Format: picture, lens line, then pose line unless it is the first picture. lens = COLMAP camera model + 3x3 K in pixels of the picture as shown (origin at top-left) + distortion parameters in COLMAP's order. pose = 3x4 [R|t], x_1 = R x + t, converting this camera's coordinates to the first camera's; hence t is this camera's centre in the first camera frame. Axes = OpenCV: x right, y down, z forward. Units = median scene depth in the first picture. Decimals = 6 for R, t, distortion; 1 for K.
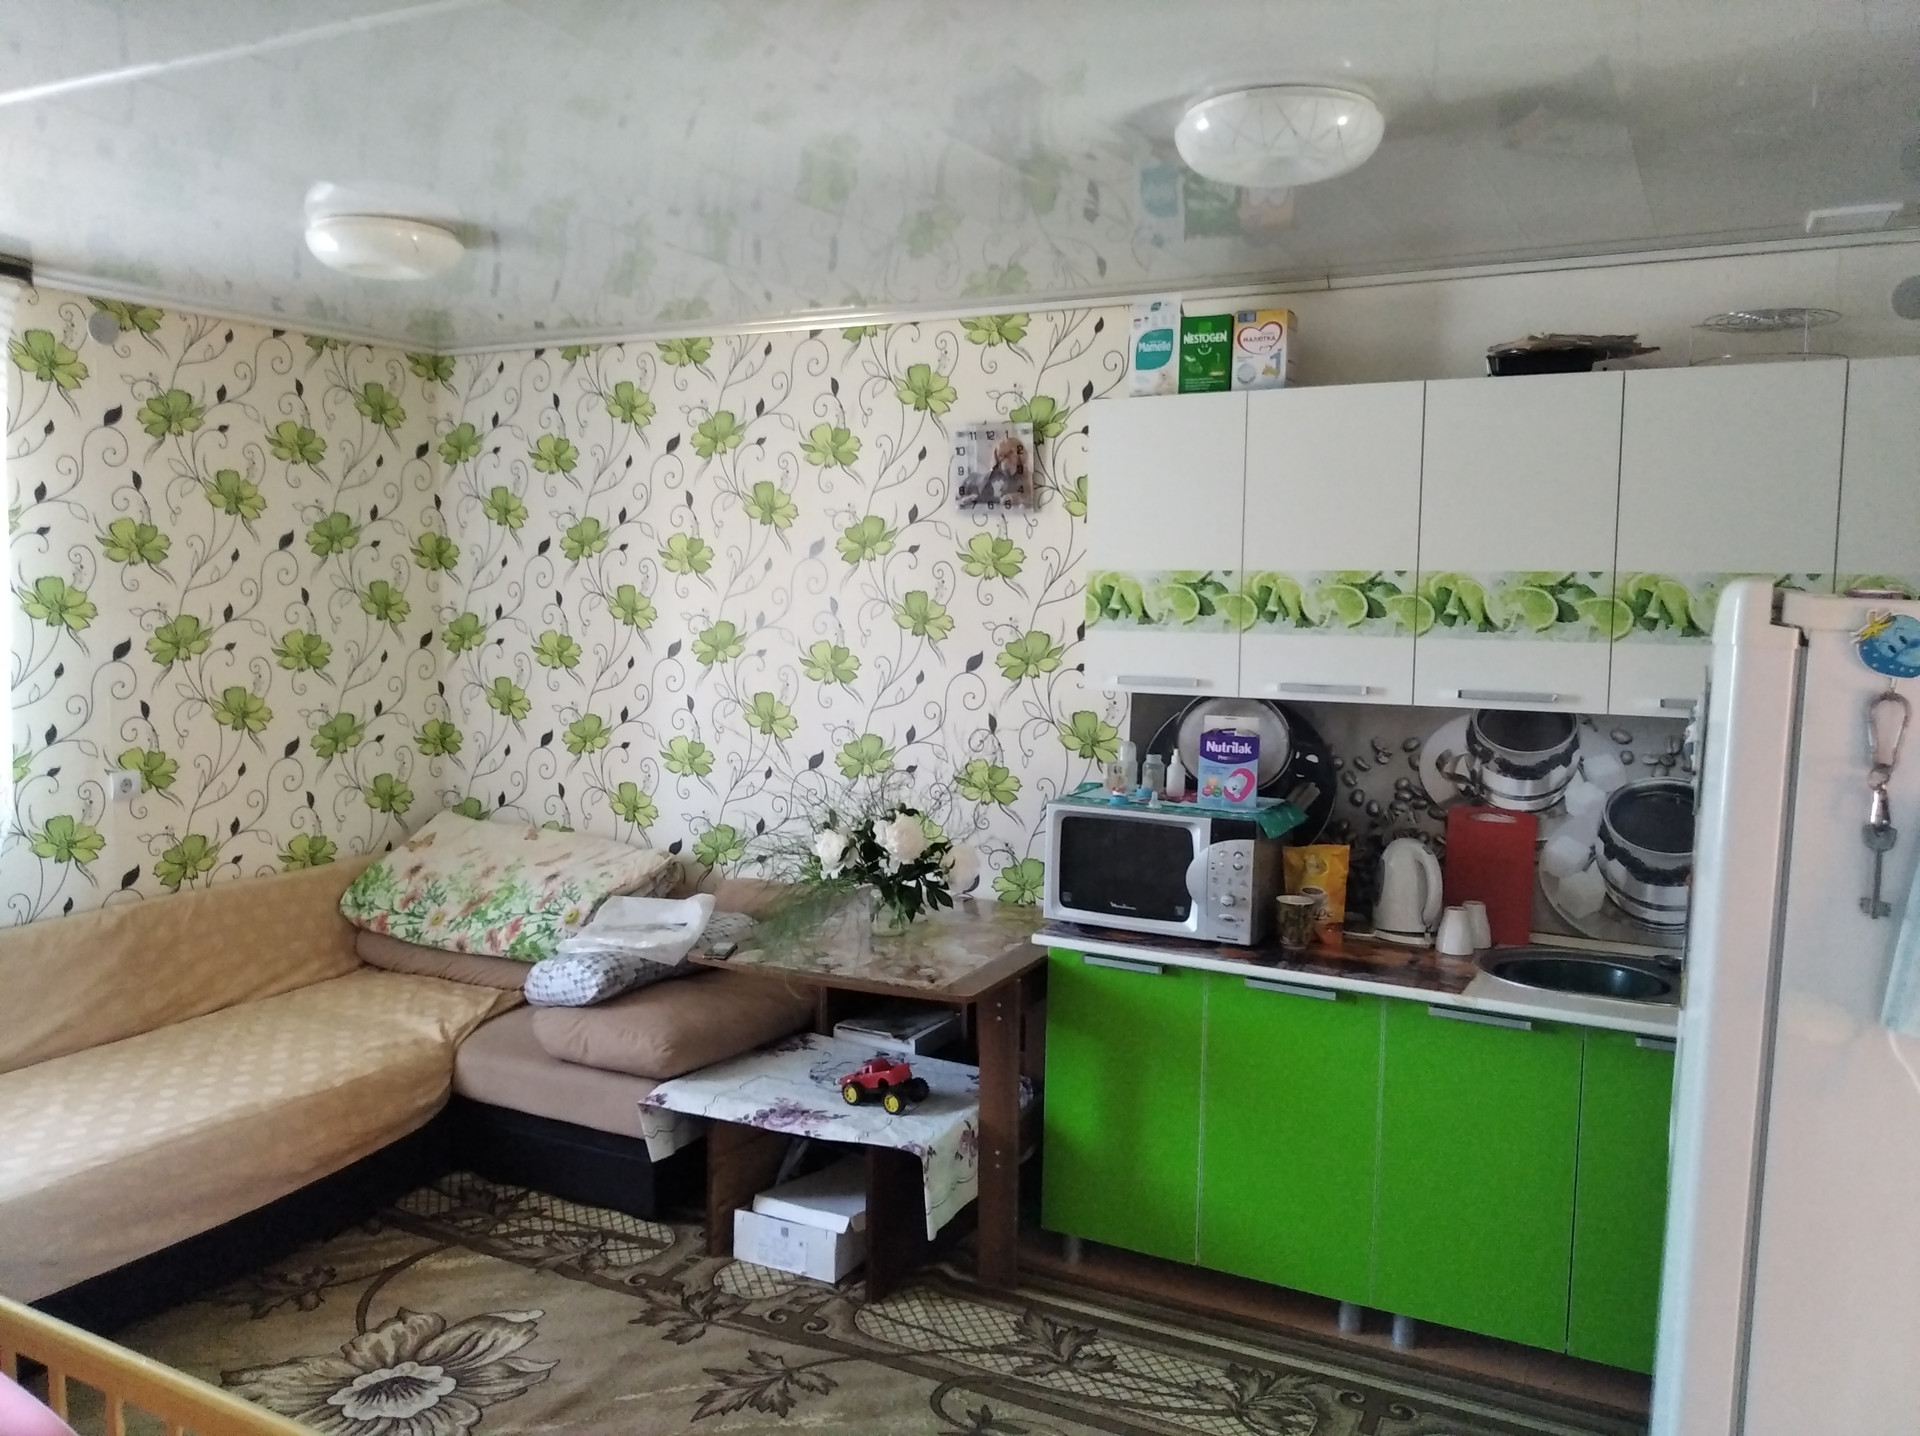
lens RADIAL K [[1450.4, 0, 970.4], [0, 1450.4, 713.1], [0, 0, 1]] dist [0.022131, -0.044369]
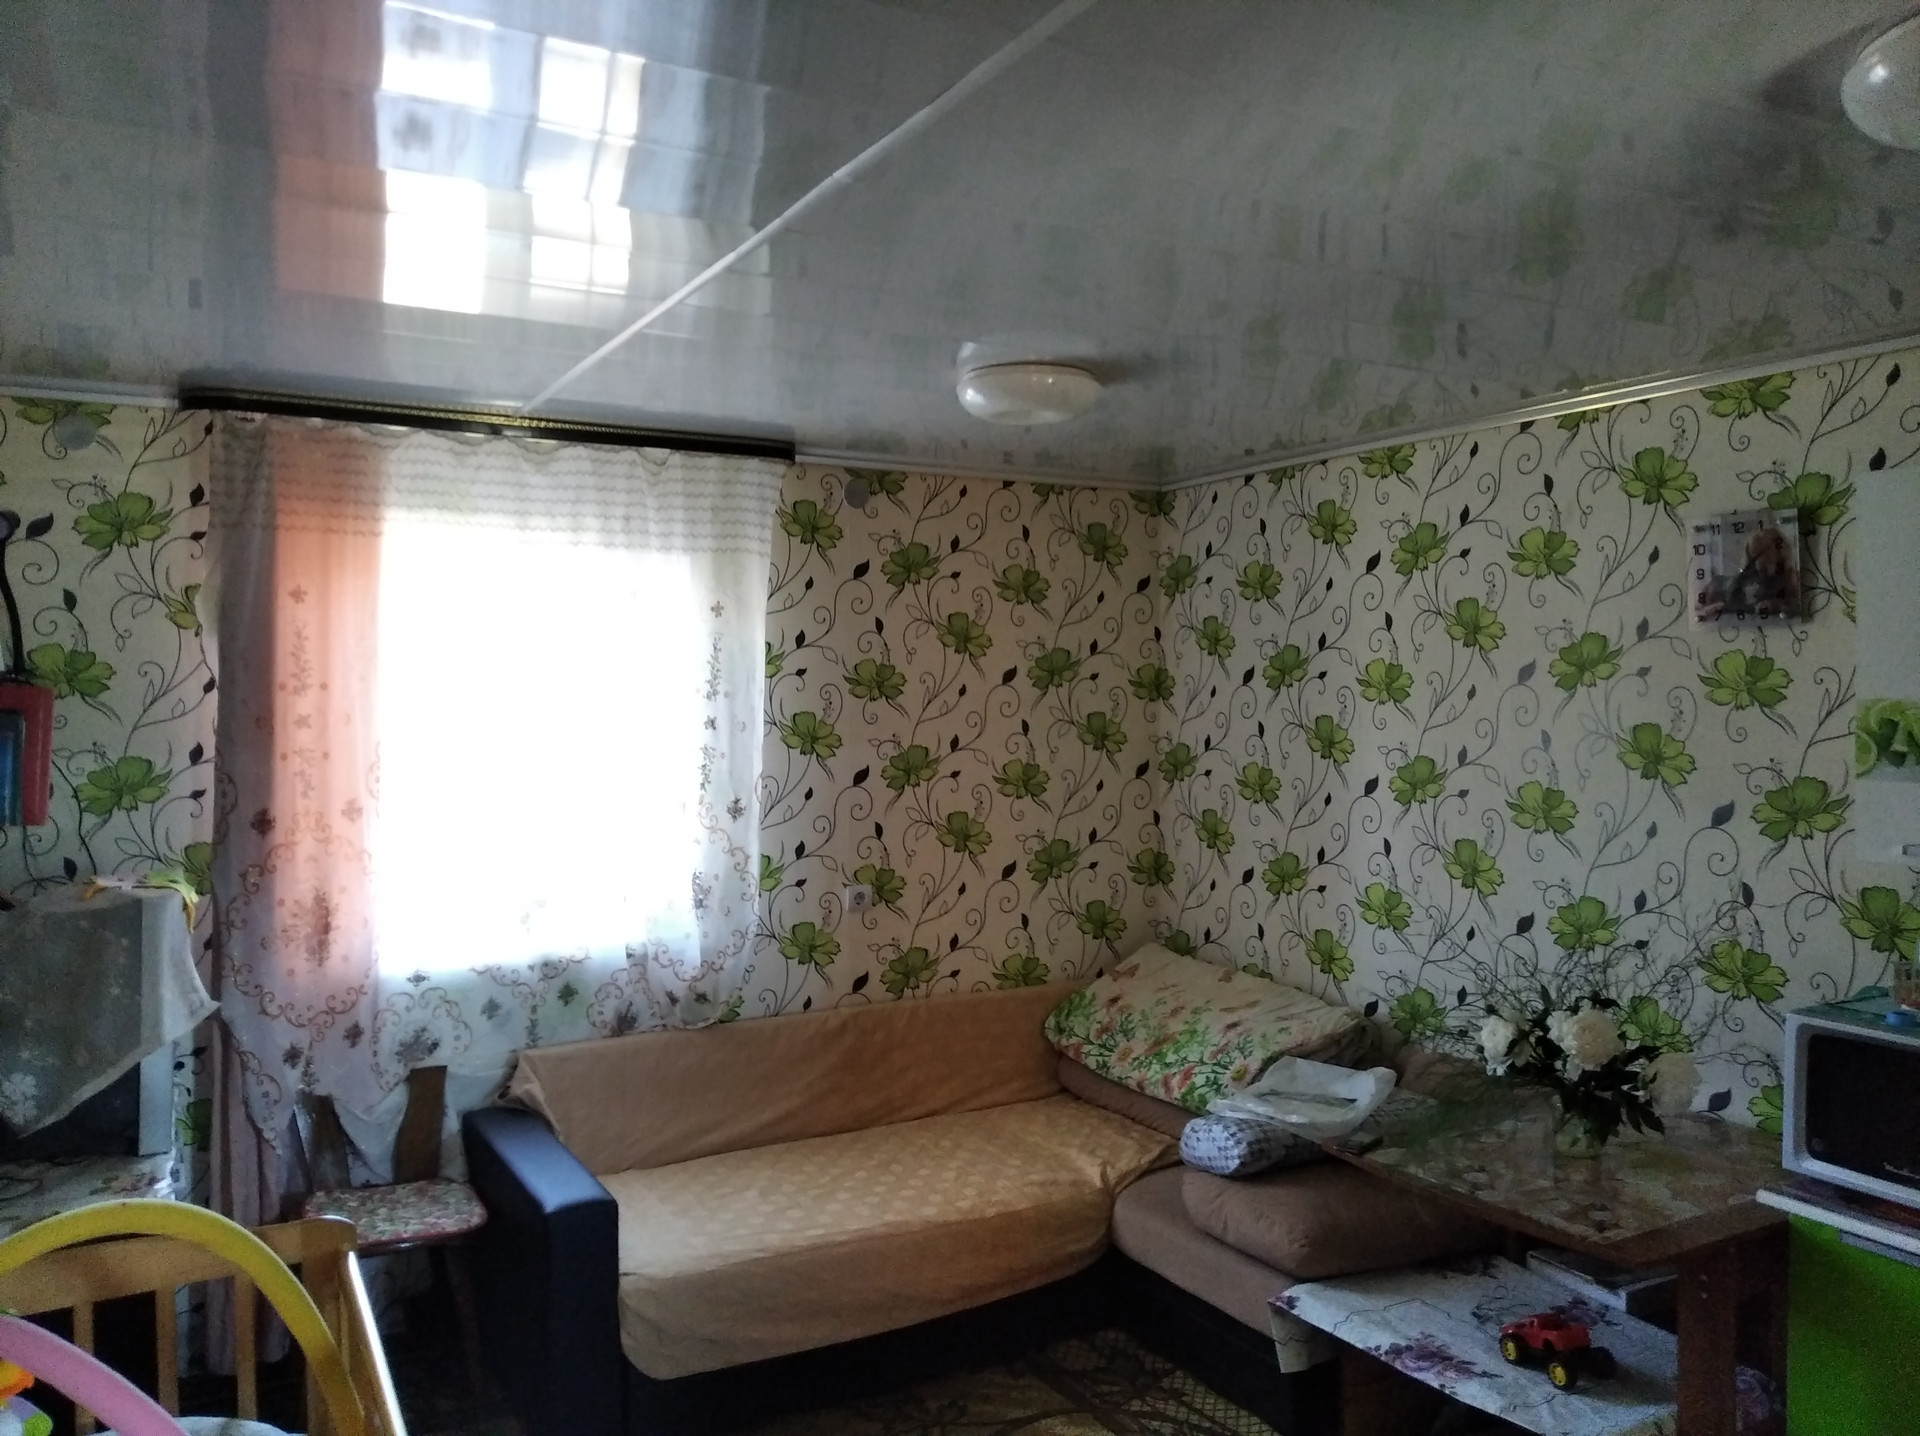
lens RADIAL K [[1450.4, 0, 953.3], [0, 1450.4, 707.2], [0, 0, 1]] dist [0.022131, -0.044369]
pose [[0.830639, -0.006233, -0.556776, 0.100987], [-0.041373, 0.996482, -0.072878, -0.019321], [0.555272, 0.083571, 0.827460, 0.118361]]
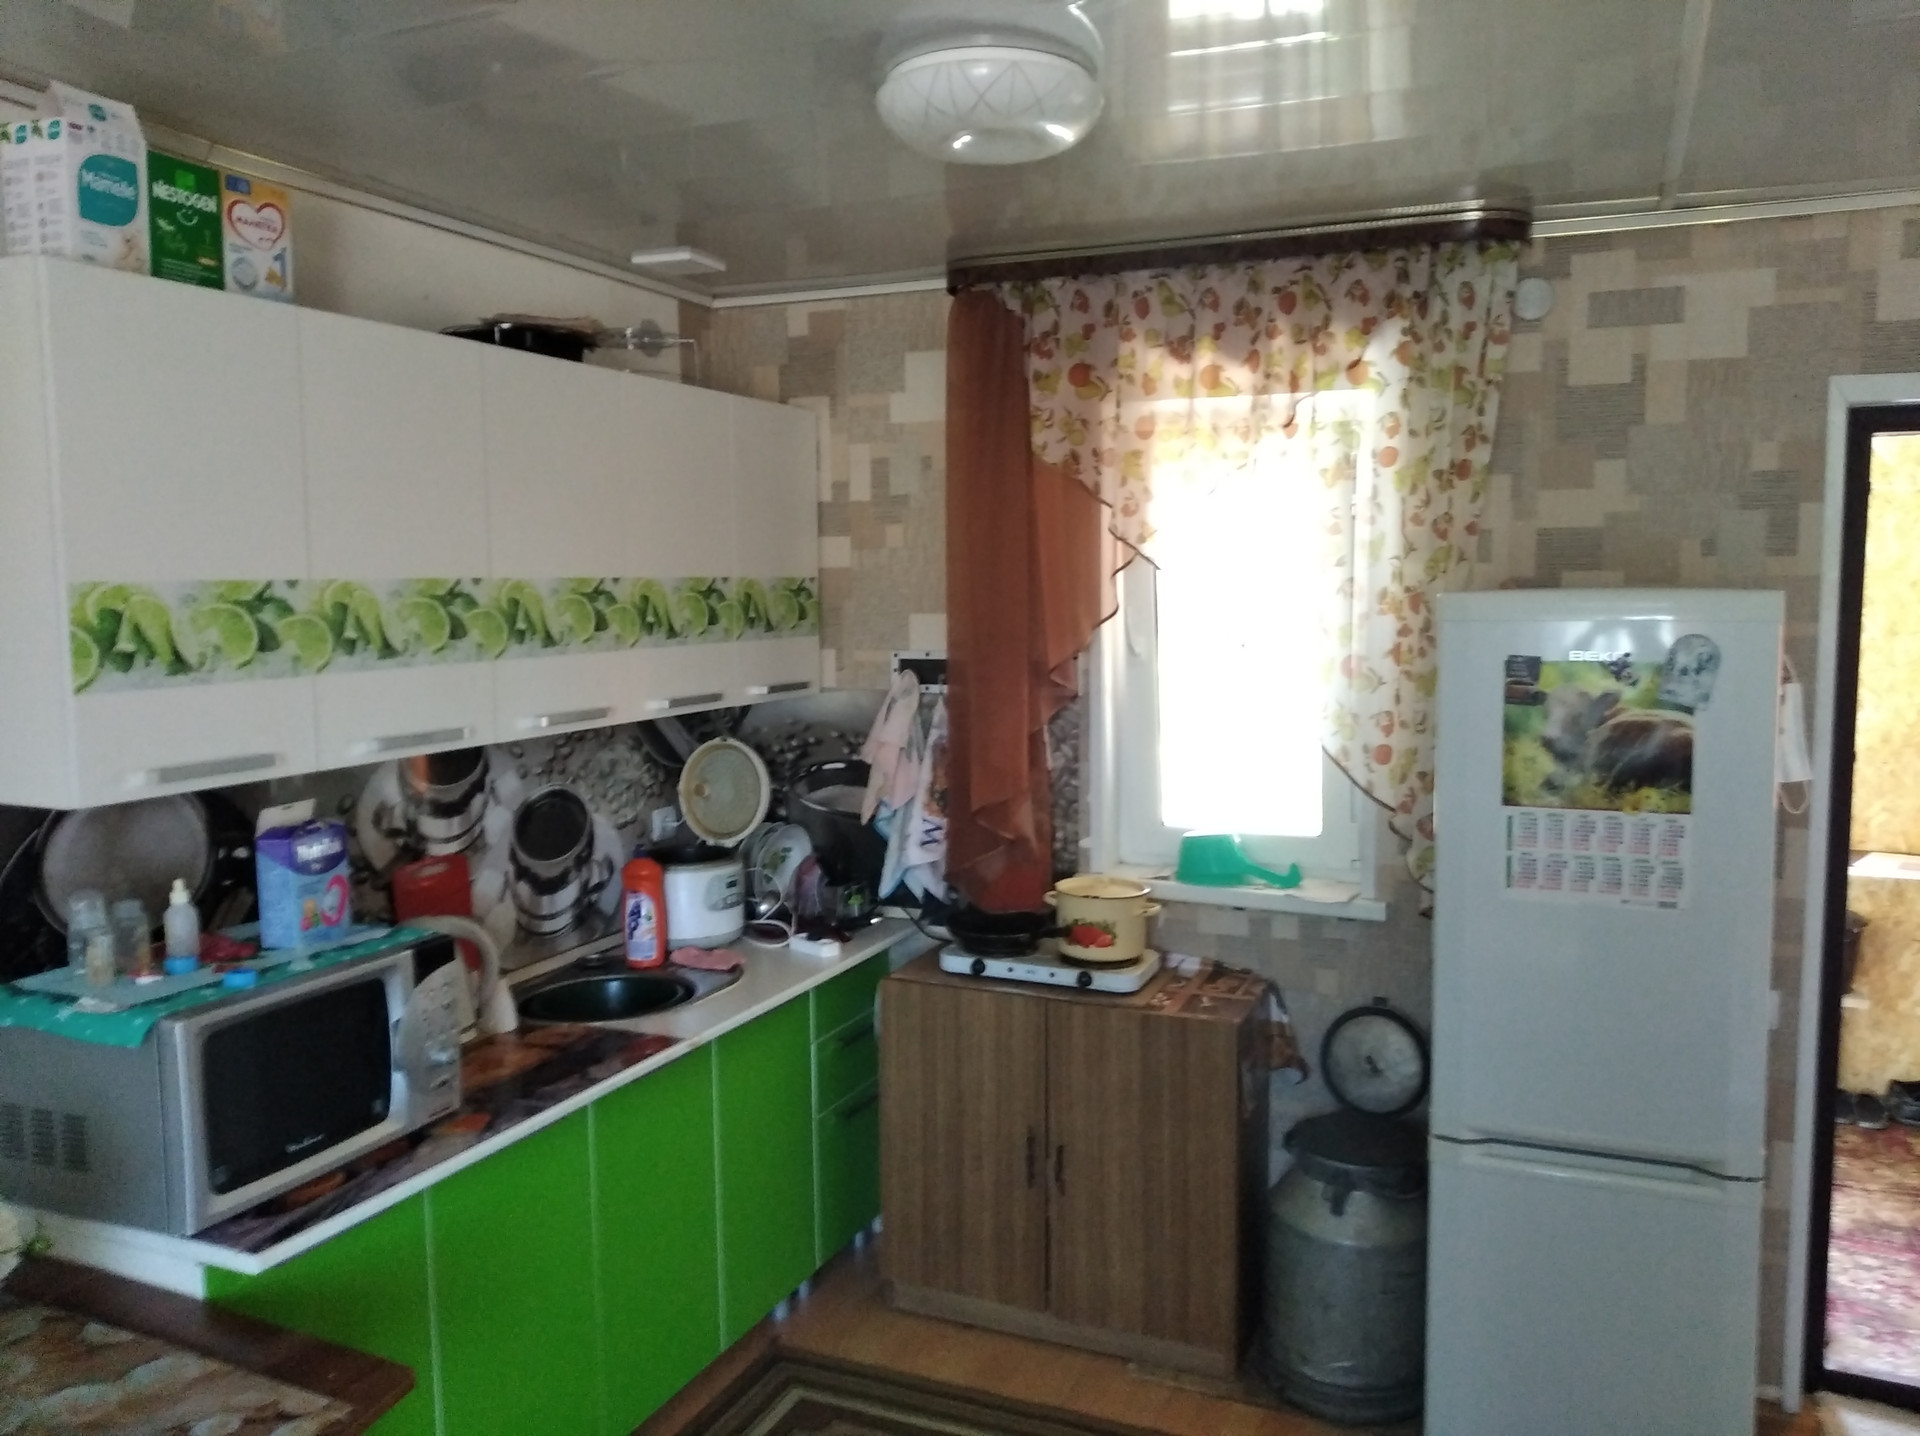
lens RADIAL K [[1450.4, 0, 957.4], [0, 1450.4, 702.8], [0, 0, 1]] dist [0.022131, -0.044369]
pose [[-0.074926, -0.098528, 0.992310, -0.430682], [0.093347, 0.990044, 0.105352, -0.073995], [-0.992810, 0.100523, -0.064983, 0.658618]]
